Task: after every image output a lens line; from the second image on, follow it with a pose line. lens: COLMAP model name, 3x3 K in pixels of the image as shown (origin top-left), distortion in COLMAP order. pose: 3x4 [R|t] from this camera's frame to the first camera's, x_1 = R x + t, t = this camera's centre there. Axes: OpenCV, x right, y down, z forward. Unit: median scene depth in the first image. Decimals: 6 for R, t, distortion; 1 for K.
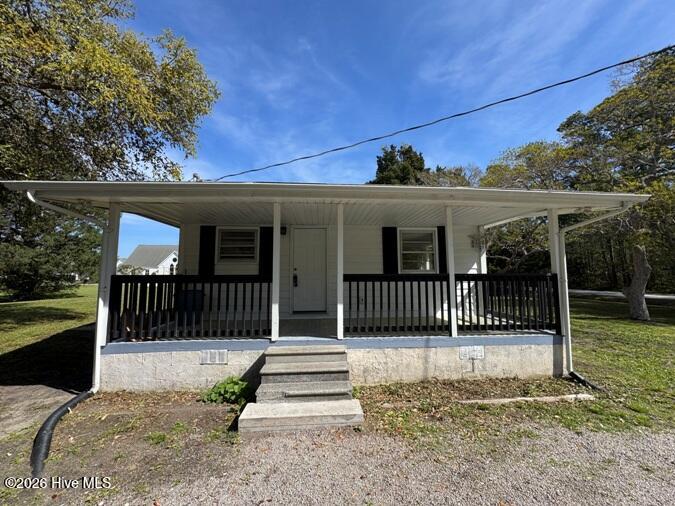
lens RADIAL K [[269.6, 0, 335.0], [0, 269.6, 256.5], [0, 0, 1]] dist [0.001748, 0.000870]
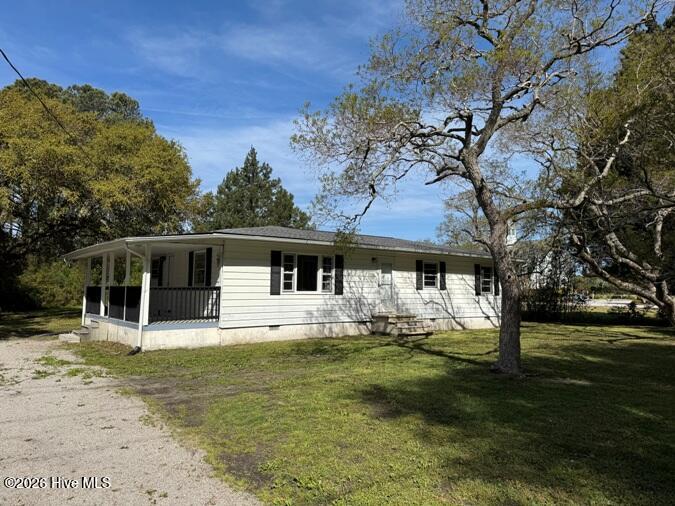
lens RADIAL K [[473.4, 0, 339.6], [0, 473.4, 255.7], [0, 0, 1]] dist [0.076397, -0.077490]
pose [[0.576195, -0.050492, -0.815751, 2.719855], [0.052824, 0.998304, -0.024480, 0.011910], [0.815603, -0.028986, 0.577885, 0.227970]]
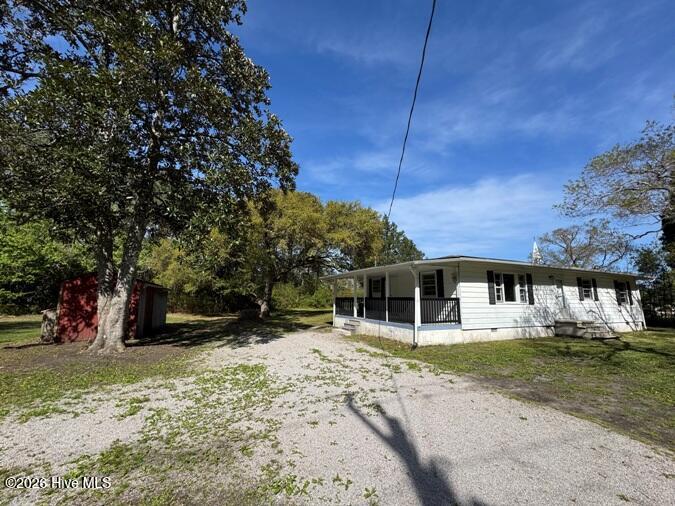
lens RADIAL K [[269.6, 0, 339.7], [0, 269.6, 251.7], [0, 0, 1]] dist [0.001748, 0.000870]
pose [[0.361942, -0.155436, -0.919150, 1.900917], [0.059431, 0.987842, -0.143650, -0.014758], [0.930304, -0.002633, 0.366780, -0.252221]]
